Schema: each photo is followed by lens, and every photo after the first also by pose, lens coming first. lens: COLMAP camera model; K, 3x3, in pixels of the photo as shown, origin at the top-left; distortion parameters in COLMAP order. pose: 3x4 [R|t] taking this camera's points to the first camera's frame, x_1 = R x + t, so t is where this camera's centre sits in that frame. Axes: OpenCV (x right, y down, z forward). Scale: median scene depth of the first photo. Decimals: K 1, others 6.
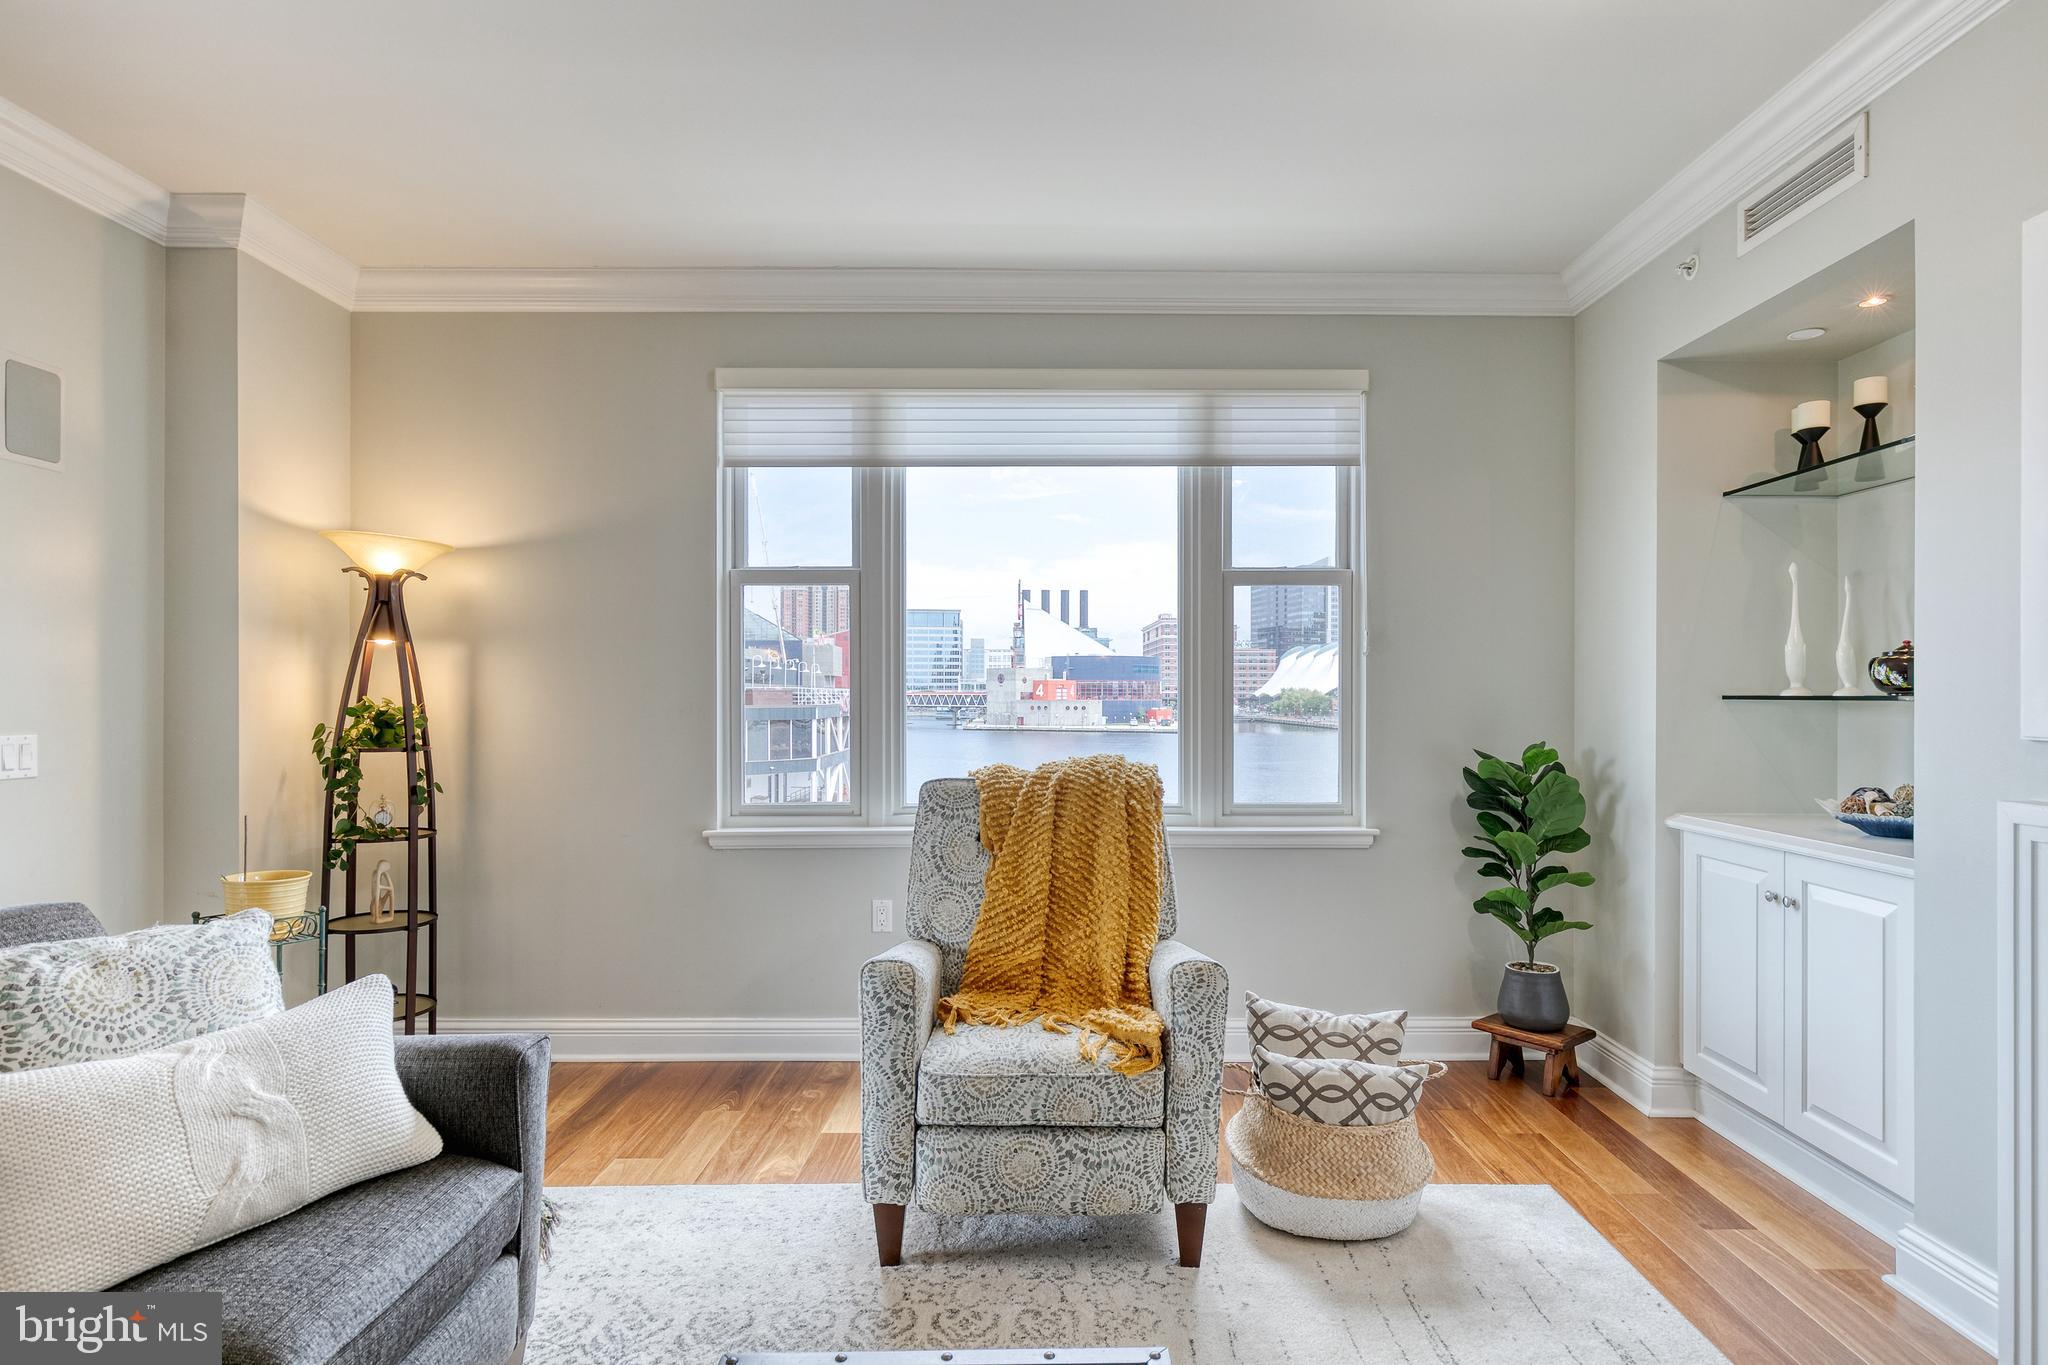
lens RADIAL K [[1057.5, 0, 1060.0], [0, 1057.5, 694.3], [0, 0, 1]] dist [-0.000907, -0.000706]
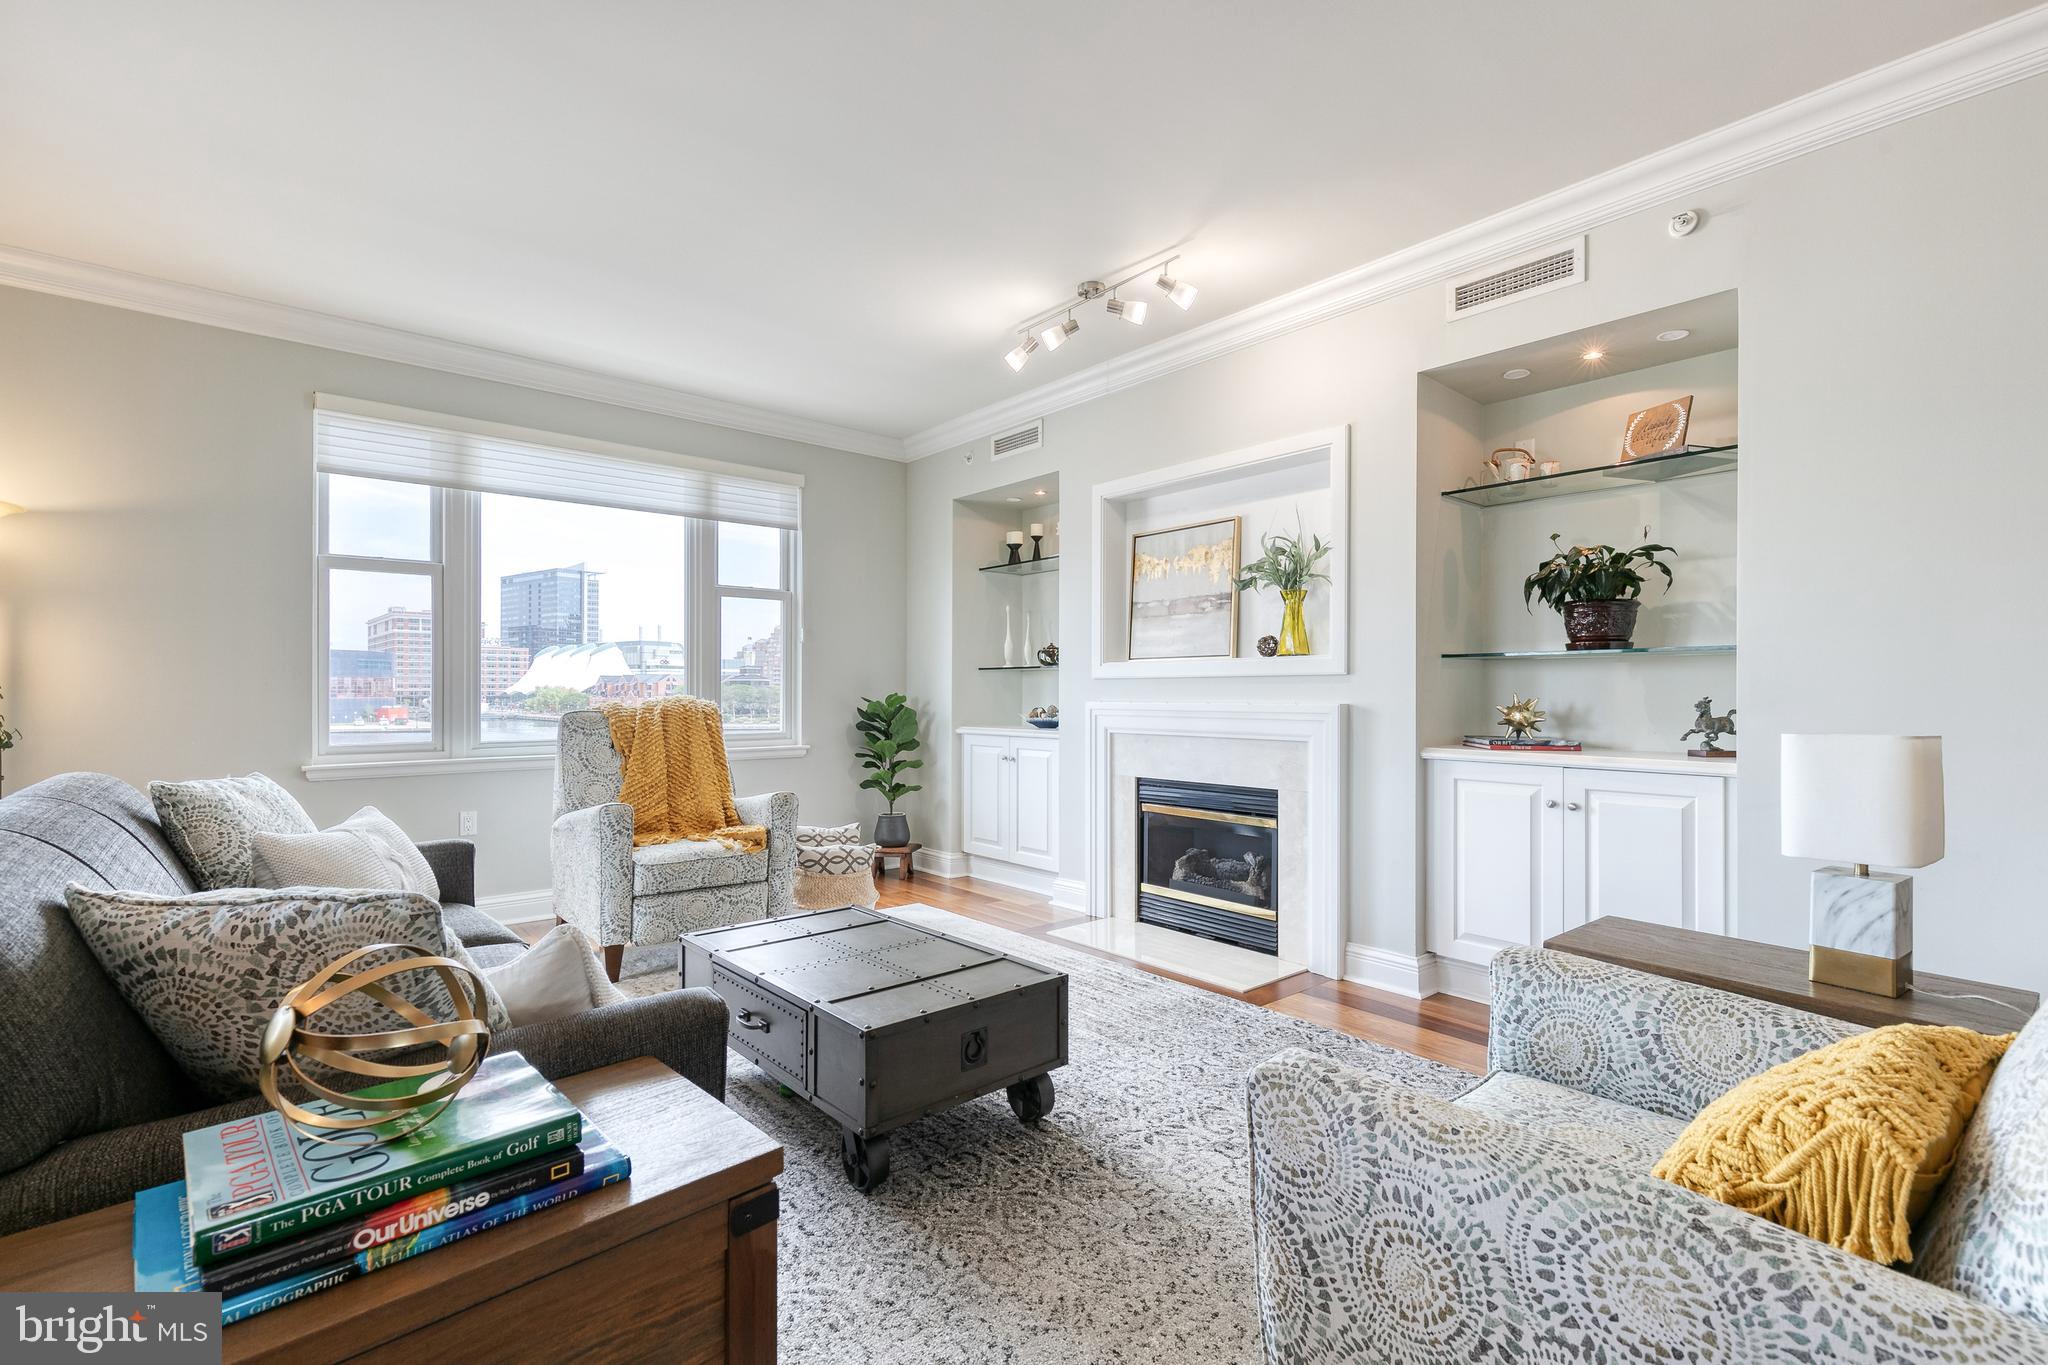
lens RADIAL K [[923.2, 0, 1038.3], [0, 923.2, 687.4], [0, 0, 1]] dist [0.004087, 0.000087]
pose [[0.760373, 0.004726, 0.649470, -0.419931], [-0.001149, 0.999982, -0.005932, 0.046217], [-0.649486, 0.003764, 0.760364, -0.406723]]
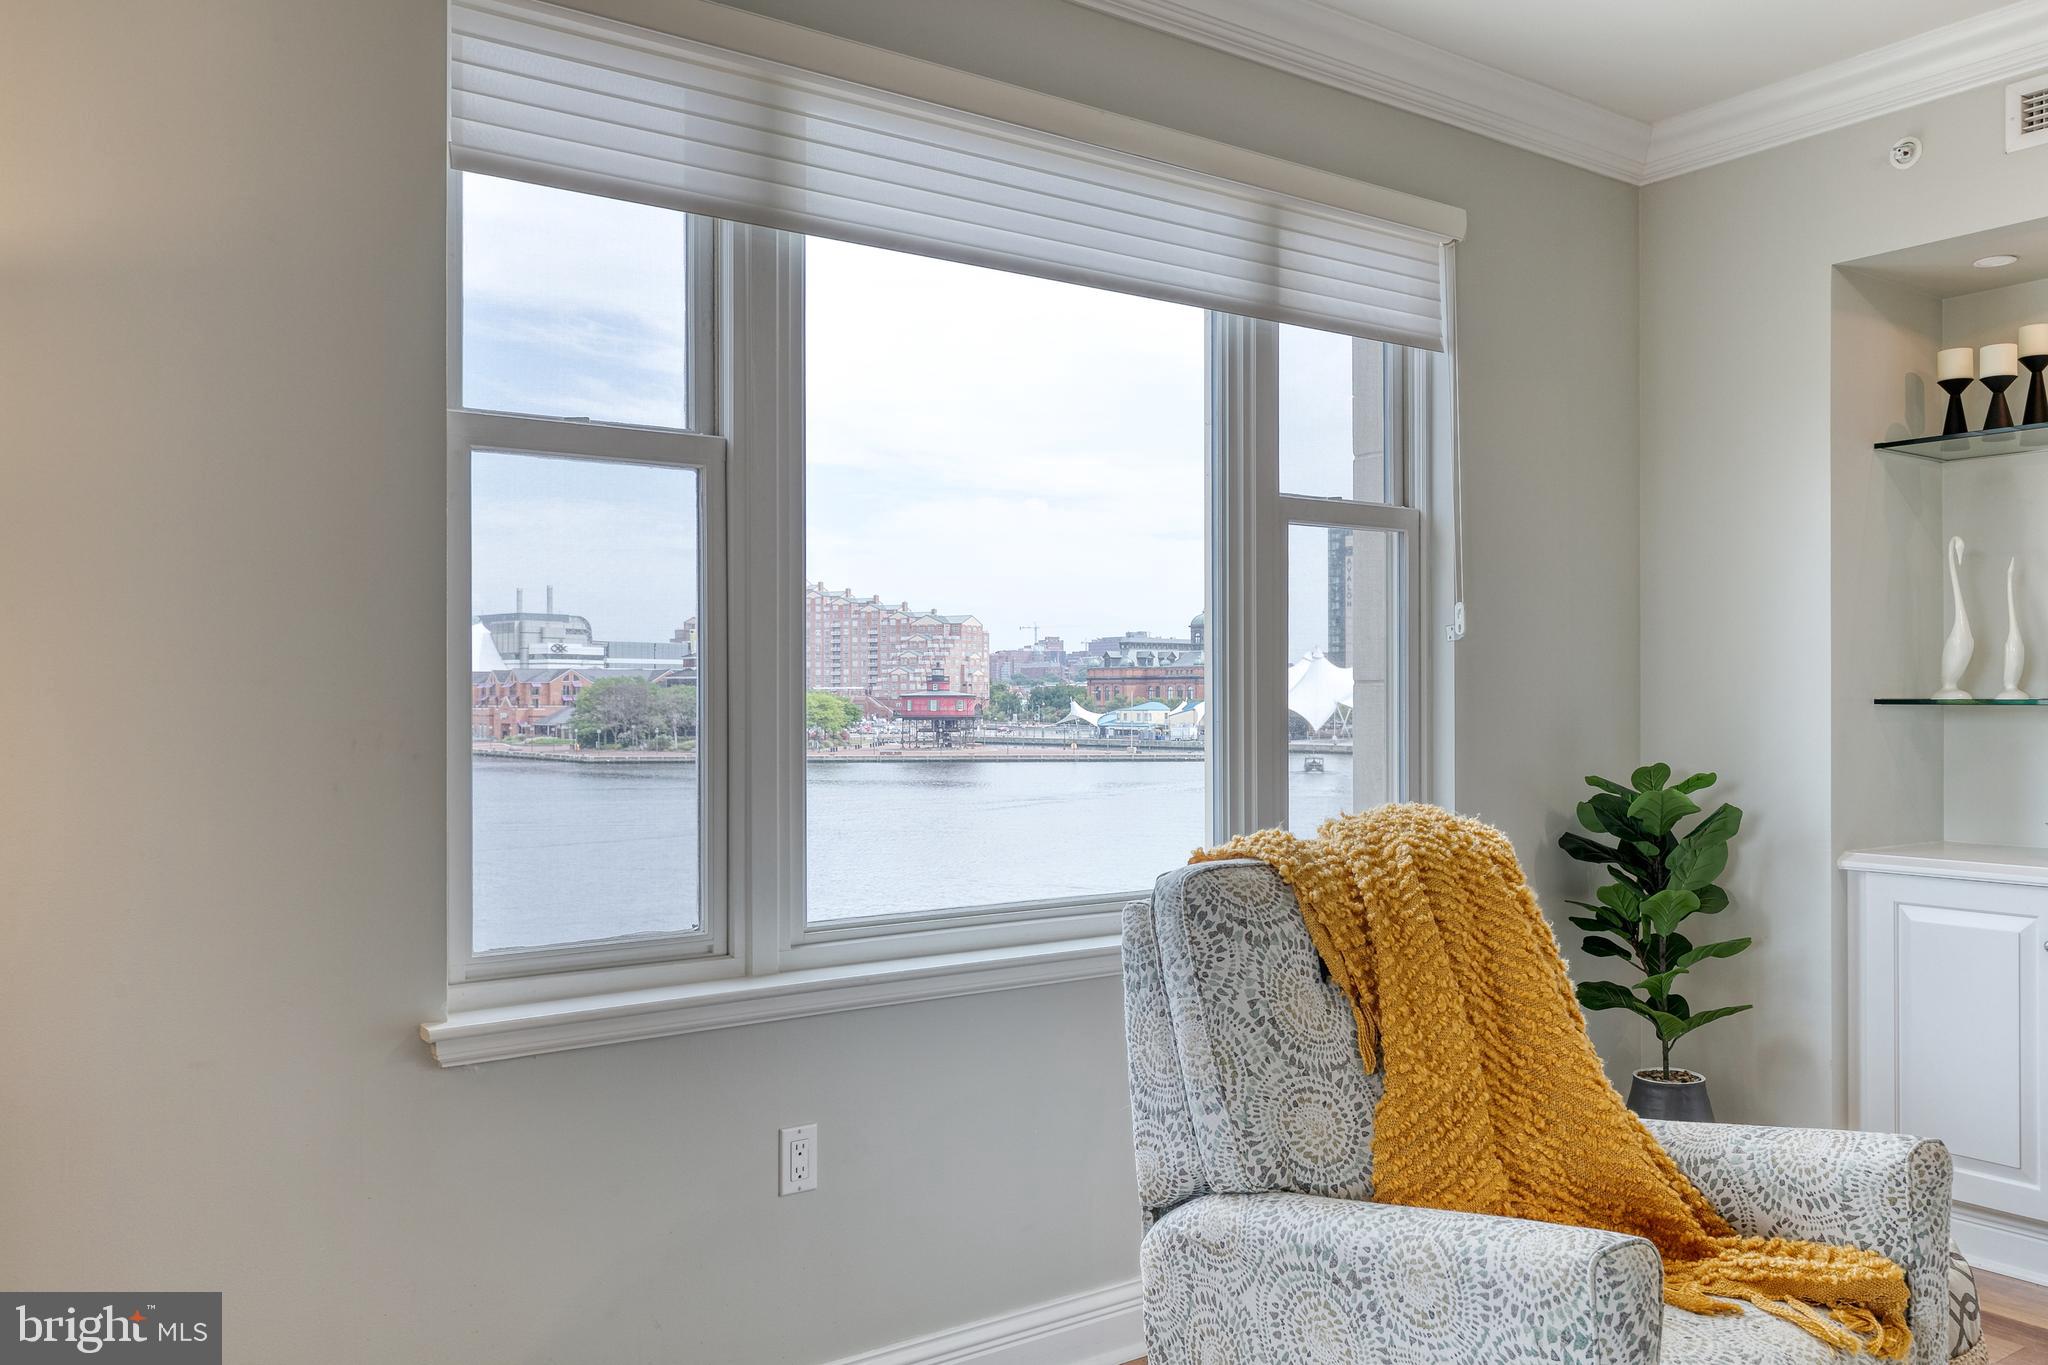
lens RADIAL K [[1586.4, 0, 1031.6], [0, 1586.4, 690.3], [0, 0, 1]] dist [-0.007622, 0.002195]
pose [[0.815073, 0.001193, 0.579356, -0.549969], [0.001671, 0.999989, -0.004410, -0.001481], [-0.579355, 0.004562, 0.815062, 0.379462]]
